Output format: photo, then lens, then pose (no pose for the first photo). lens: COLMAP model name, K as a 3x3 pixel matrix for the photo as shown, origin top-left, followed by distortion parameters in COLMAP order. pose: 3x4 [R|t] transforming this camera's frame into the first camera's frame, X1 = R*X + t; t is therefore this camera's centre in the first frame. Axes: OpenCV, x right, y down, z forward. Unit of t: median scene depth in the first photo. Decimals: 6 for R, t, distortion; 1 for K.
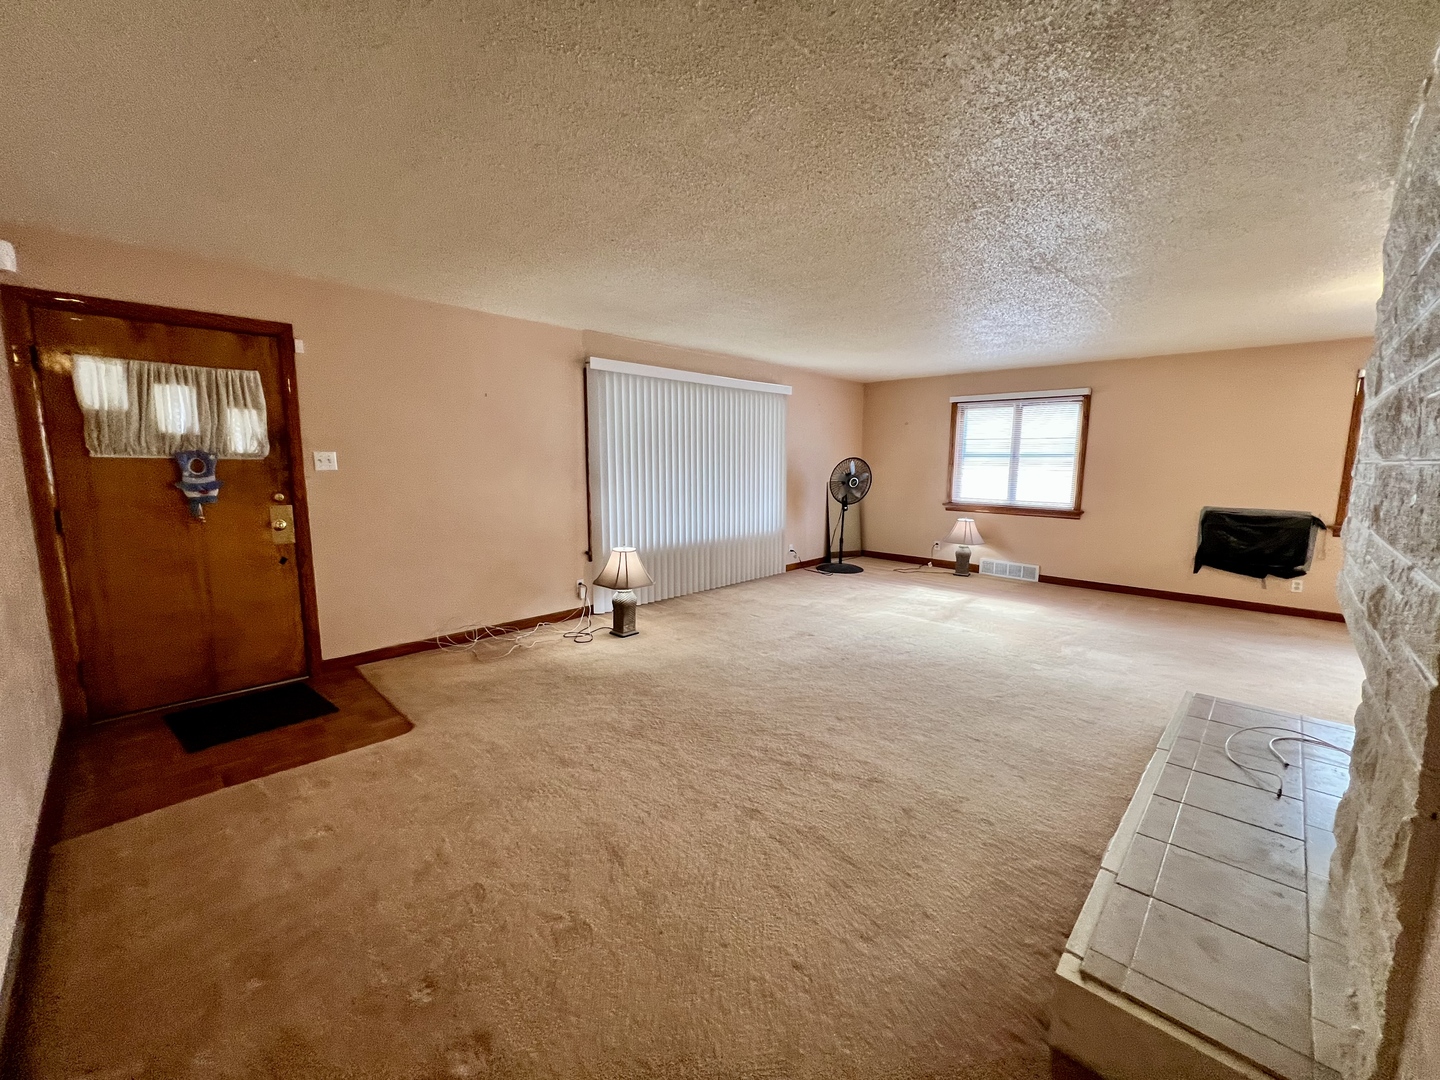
lens RADIAL K [[575.1, 0, 720.0], [0, 575.1, 540.0], [0, 0, 1]] dist [-0.000093, 0.000221]
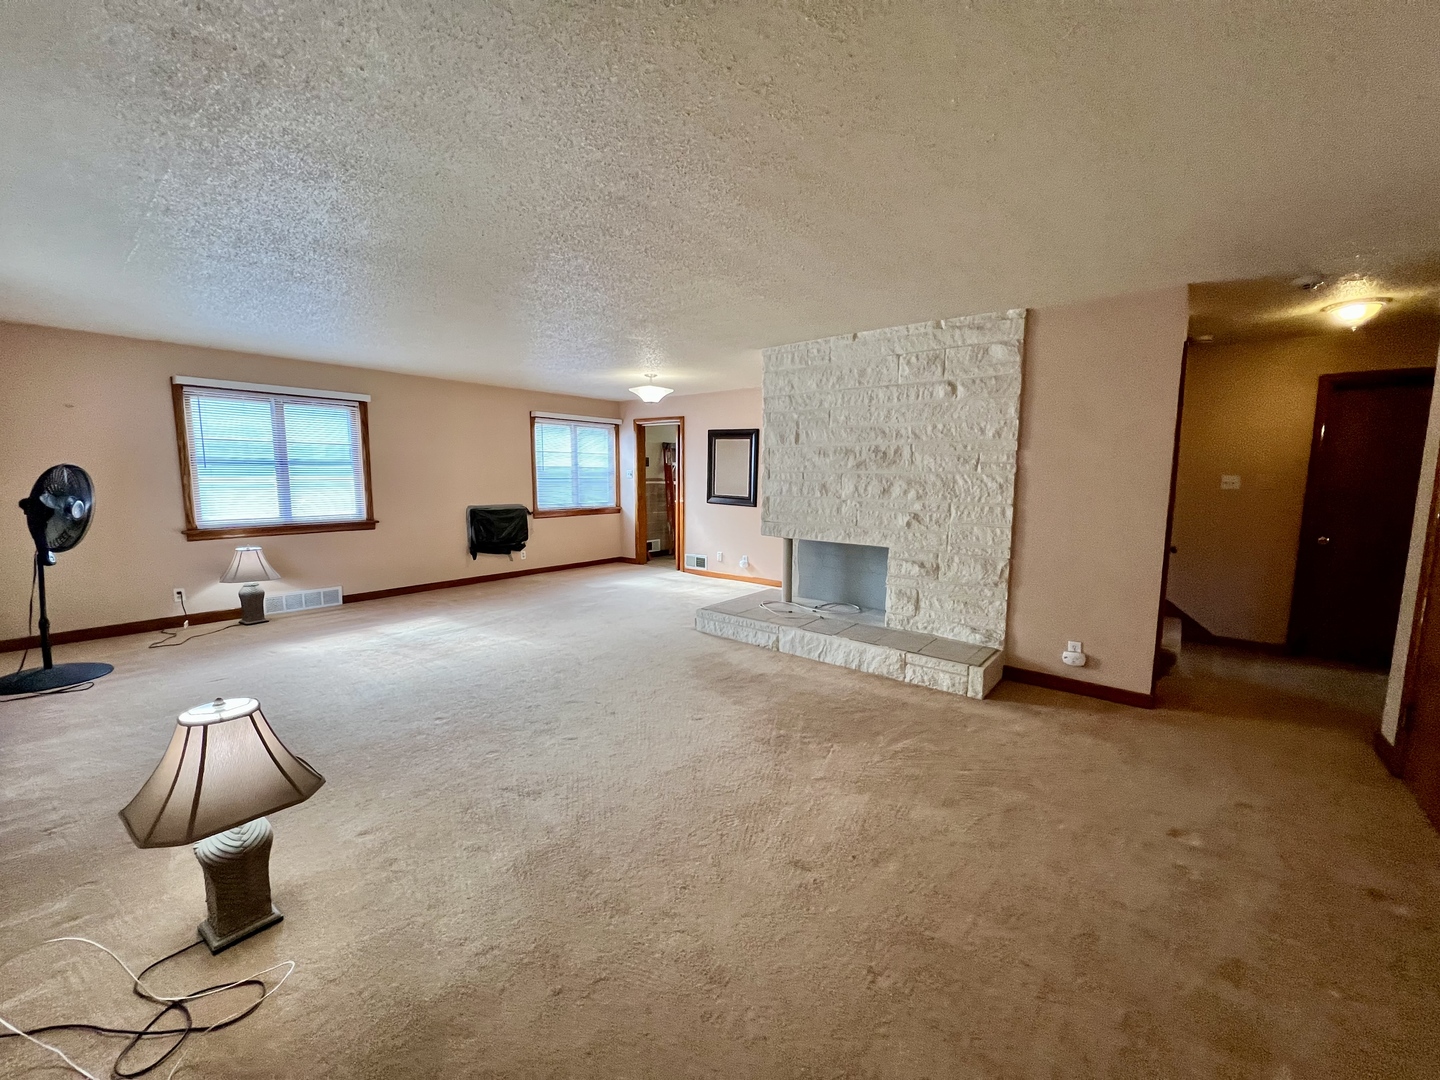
lens RADIAL K [[575.1, 0, 720.0], [0, 575.1, 540.0], [0, 0, 1]] dist [-0.000558, -0.000073]
pose [[-0.073838, -0.125737, 0.989312, -0.372028], [0.130609, 0.982256, 0.134588, -0.070158], [-0.988681, 0.139151, -0.056105, 0.461061]]
